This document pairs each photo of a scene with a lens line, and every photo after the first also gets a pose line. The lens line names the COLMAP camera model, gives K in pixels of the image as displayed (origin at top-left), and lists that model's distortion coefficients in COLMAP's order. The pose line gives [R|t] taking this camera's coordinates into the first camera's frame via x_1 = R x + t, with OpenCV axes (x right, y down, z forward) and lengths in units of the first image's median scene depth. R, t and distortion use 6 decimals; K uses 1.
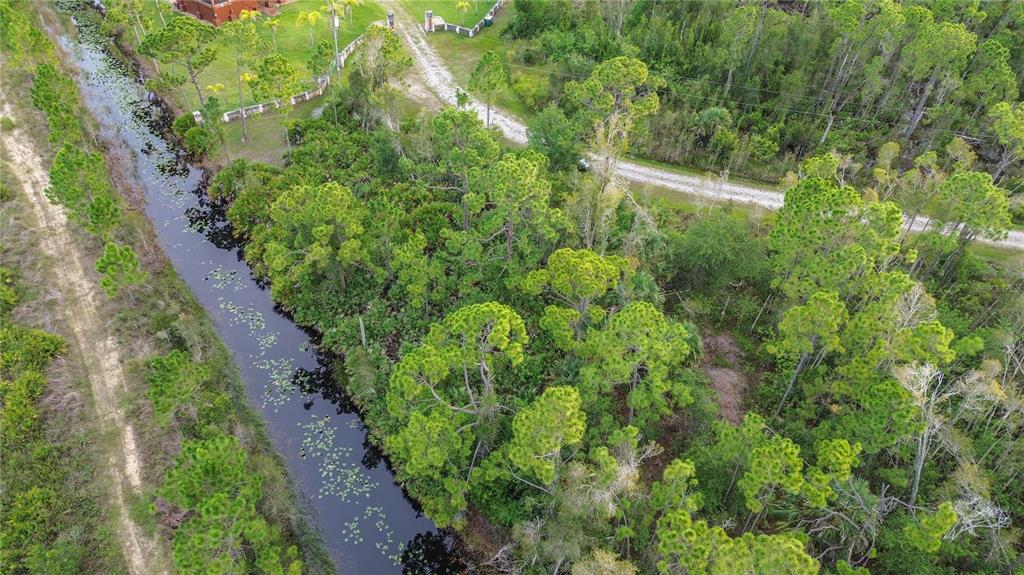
lens RADIAL K [[718.3, 0, 512.0], [0, 718.3, 287.5], [0, 0, 1]] dist [0.073674, -0.066368]
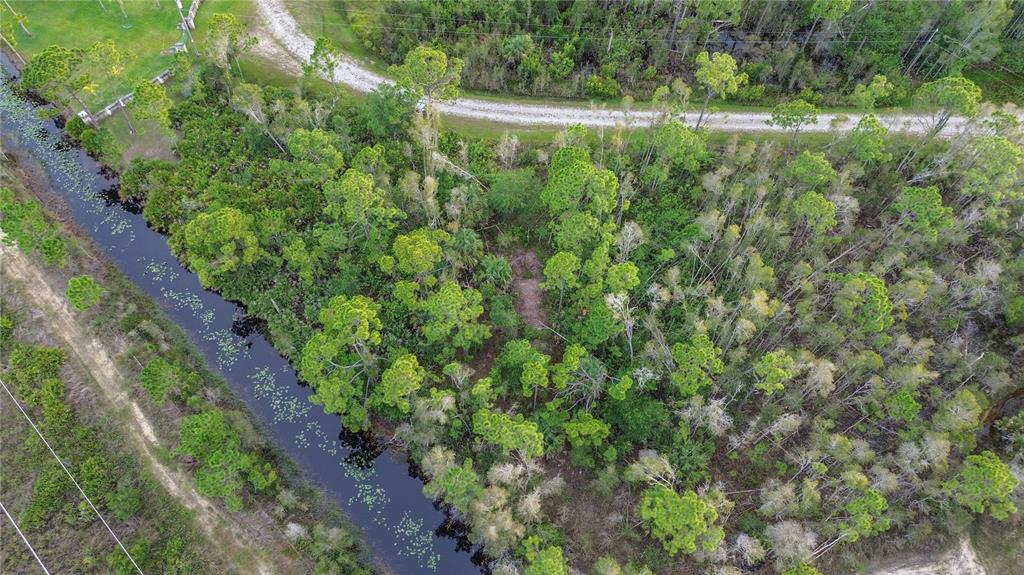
lens RADIAL K [[718.3, 0, 512.0], [0, 718.3, 287.5], [0, 0, 1]] dist [0.073674, -0.066368]
pose [[0.980496, -0.183762, 0.069702, 0.153942], [0.153670, 0.937901, 0.311009, -0.336528], [-0.122525, -0.294232, 0.947848, -0.391808]]
